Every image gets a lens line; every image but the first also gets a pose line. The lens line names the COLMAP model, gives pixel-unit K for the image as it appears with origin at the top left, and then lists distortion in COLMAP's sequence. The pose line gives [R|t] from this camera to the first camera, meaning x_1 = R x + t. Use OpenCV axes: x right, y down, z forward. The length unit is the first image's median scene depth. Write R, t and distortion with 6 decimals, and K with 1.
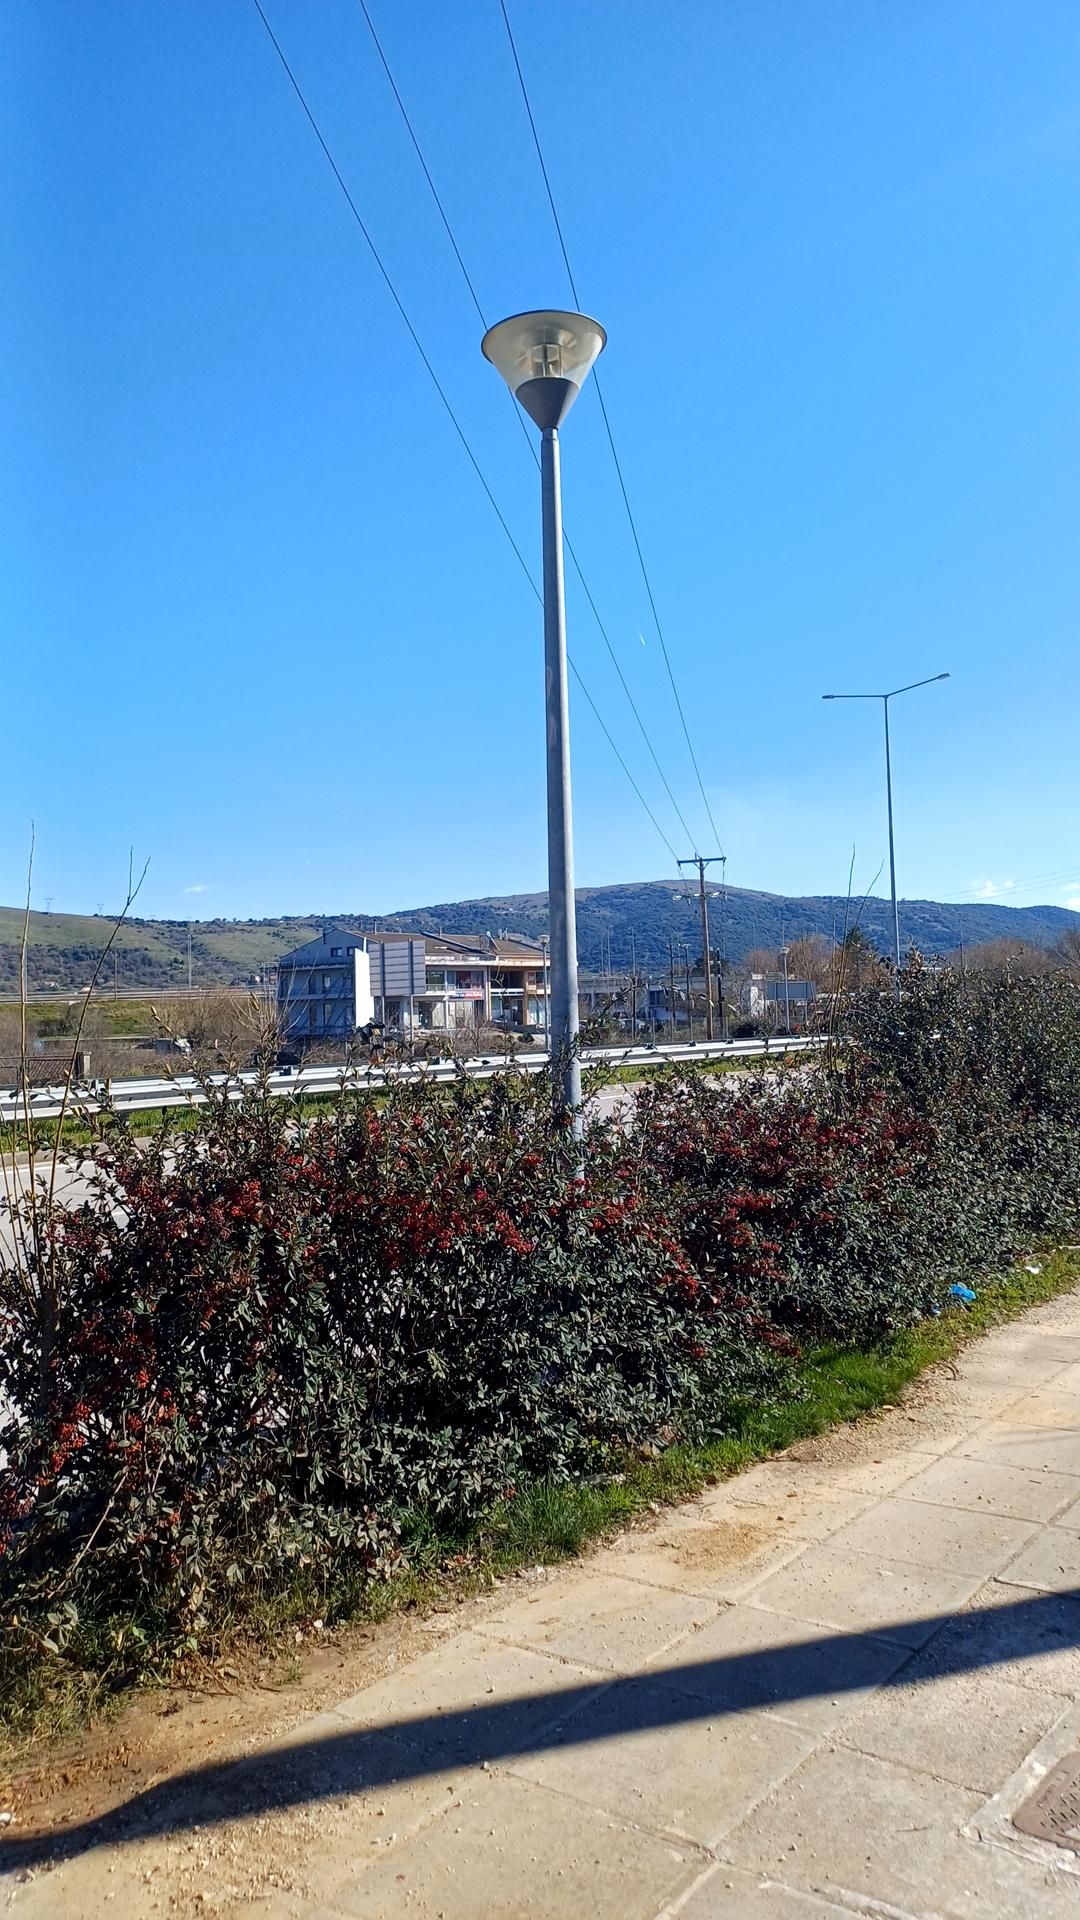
lens RADIAL K [[2225.3, 0, 518.9], [0, 2225.3, 960.0], [0, 0, 1]] dist [0.068723, -0.057689]
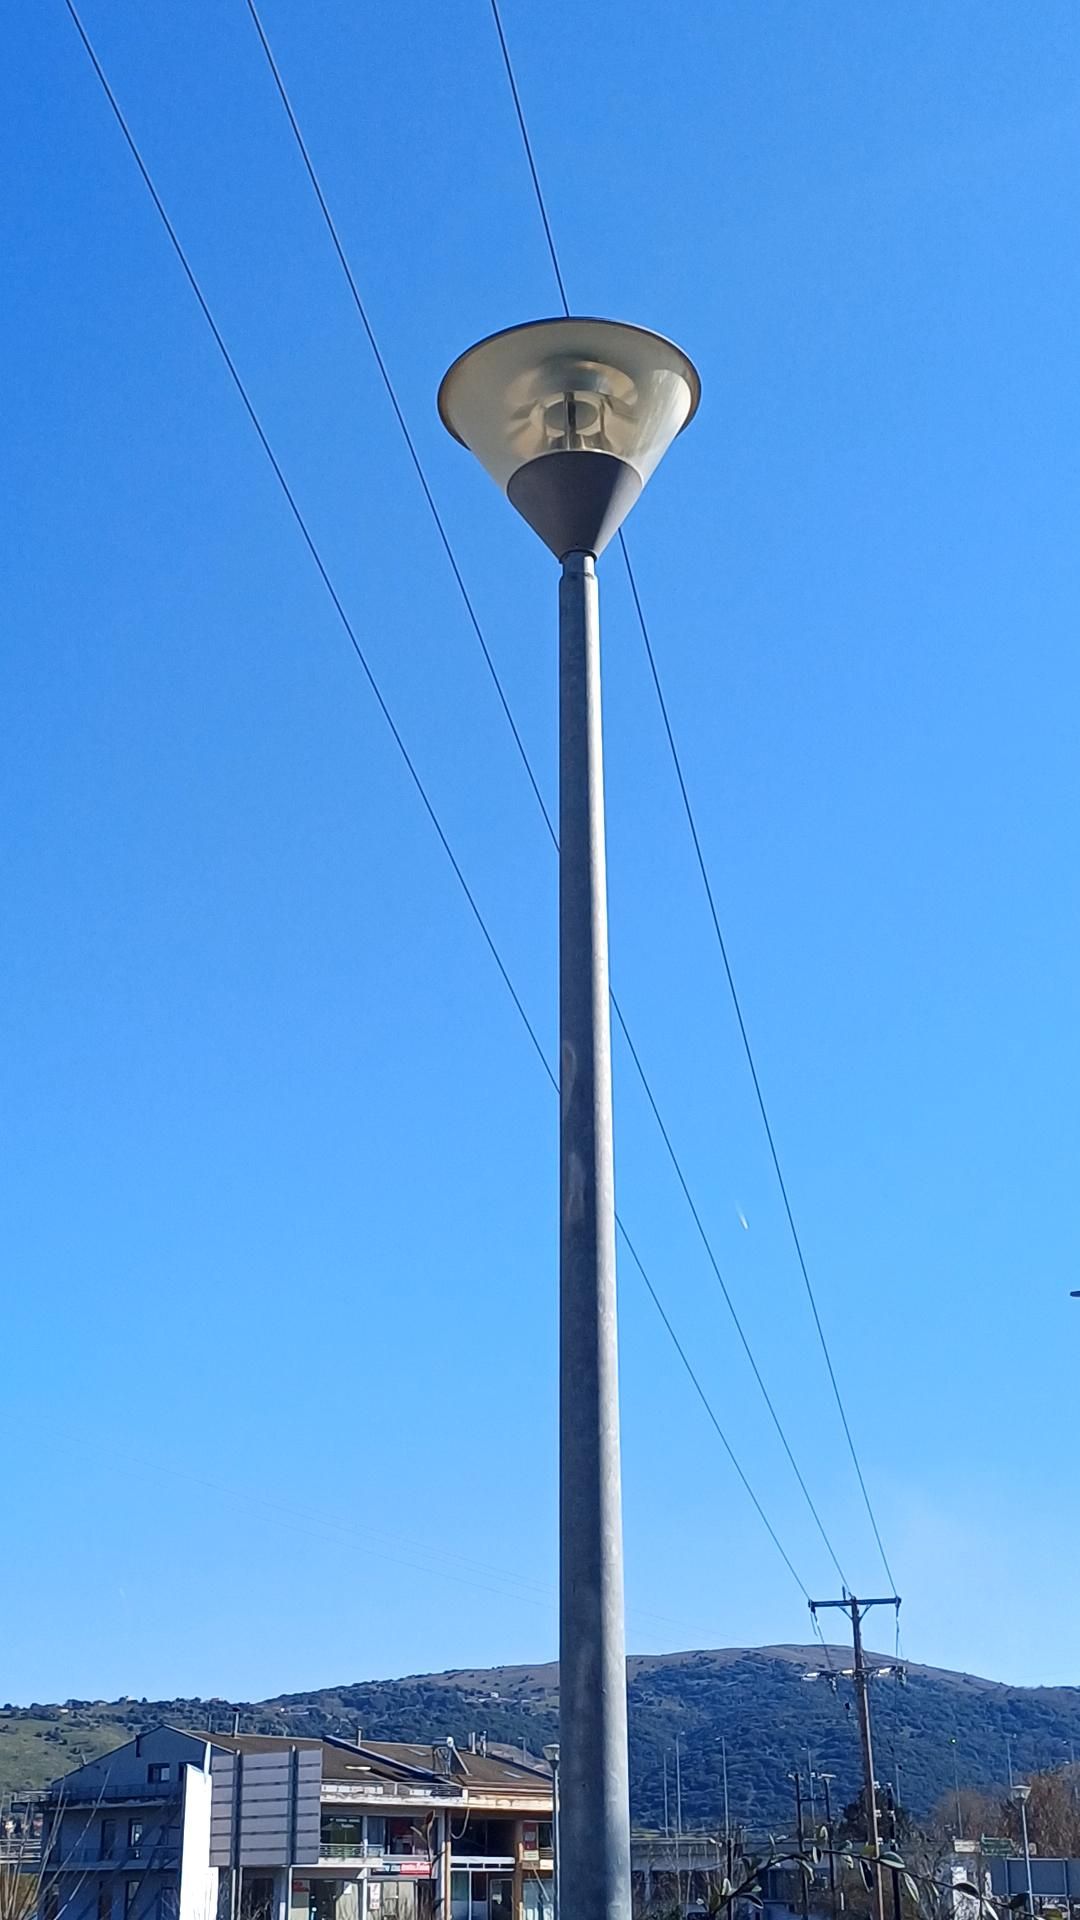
lens RADIAL K [[2225.3, 0, 518.9], [0, 2225.3, 960.0], [0, 0, 1]] dist [0.068723, -0.057689]
pose [[0.999670, 0.019228, -0.017037, 0.008135], [-0.024066, 0.932959, -0.359176, 0.005726], [0.008989, 0.359468, 0.933114, 0.439304]]
